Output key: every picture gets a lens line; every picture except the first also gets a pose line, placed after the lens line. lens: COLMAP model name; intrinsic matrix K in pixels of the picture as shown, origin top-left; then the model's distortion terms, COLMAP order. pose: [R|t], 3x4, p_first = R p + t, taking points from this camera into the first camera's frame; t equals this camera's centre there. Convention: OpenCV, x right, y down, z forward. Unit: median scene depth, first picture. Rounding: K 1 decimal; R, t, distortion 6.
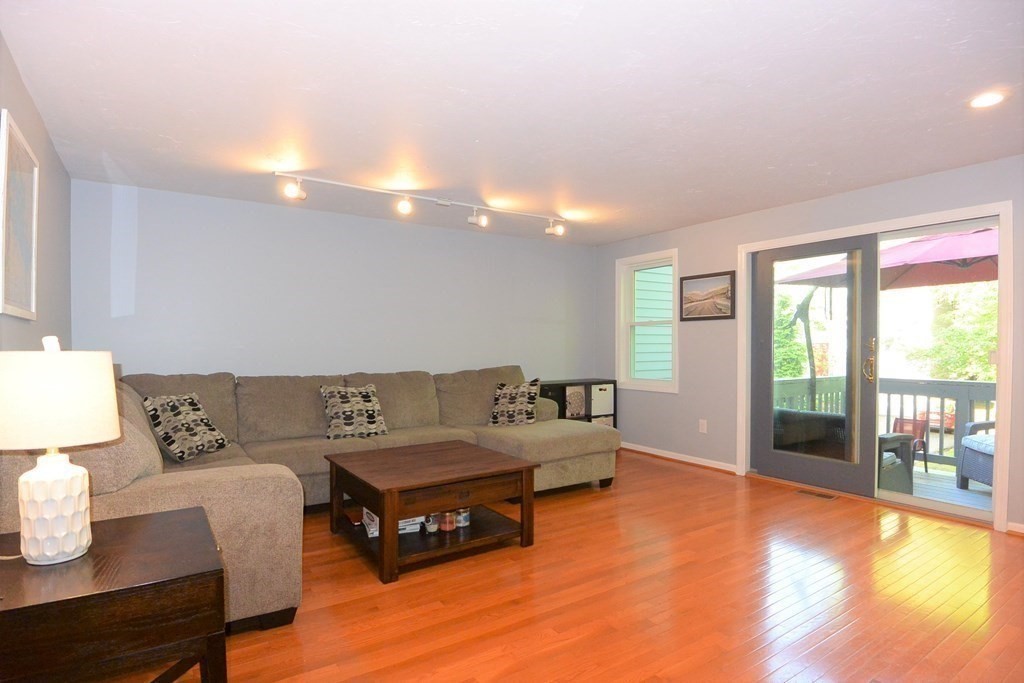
lens RADIAL K [[534.3, 0, 518.9], [0, 534.3, 346.7], [0, 0, 1]] dist [-0.011120, -0.016458]
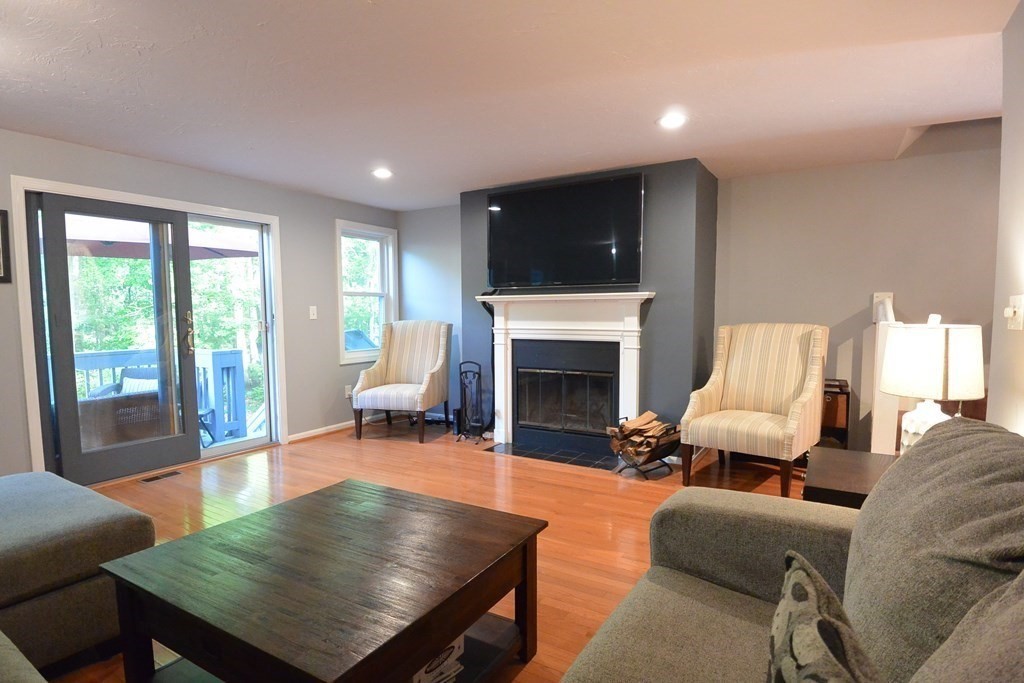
lens RADIAL K [[534.3, 0, 515.4], [0, 534.3, 346.3], [0, 0, 1]] dist [-0.011120, -0.016458]
pose [[-0.424727, -0.059704, 0.903350, -0.583893], [0.008551, 0.997514, 0.069948, -0.016109], [-0.905281, 0.037434, -0.423161, 0.871277]]
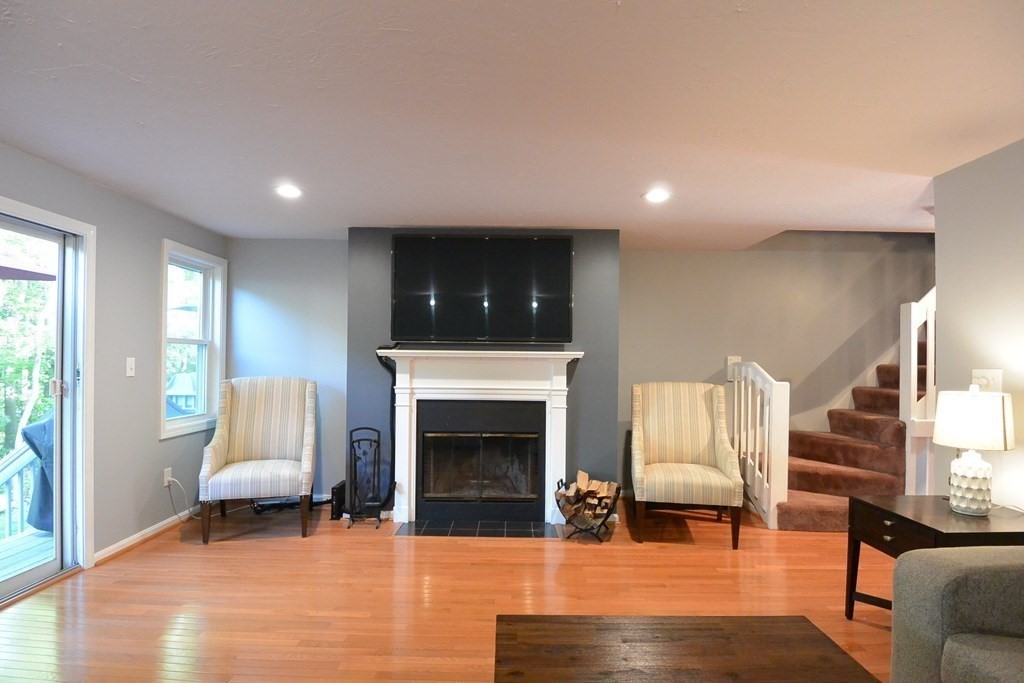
lens RADIAL K [[534.3, 0, 507.8], [0, 534.3, 347.7], [0, 0, 1]] dist [-0.011120, -0.016458]
pose [[-0.824520, 0.001983, 0.565830, -0.219838], [-0.010089, 0.999783, -0.018205, -0.034352], [-0.565743, -0.020719, -0.824321, 1.149968]]
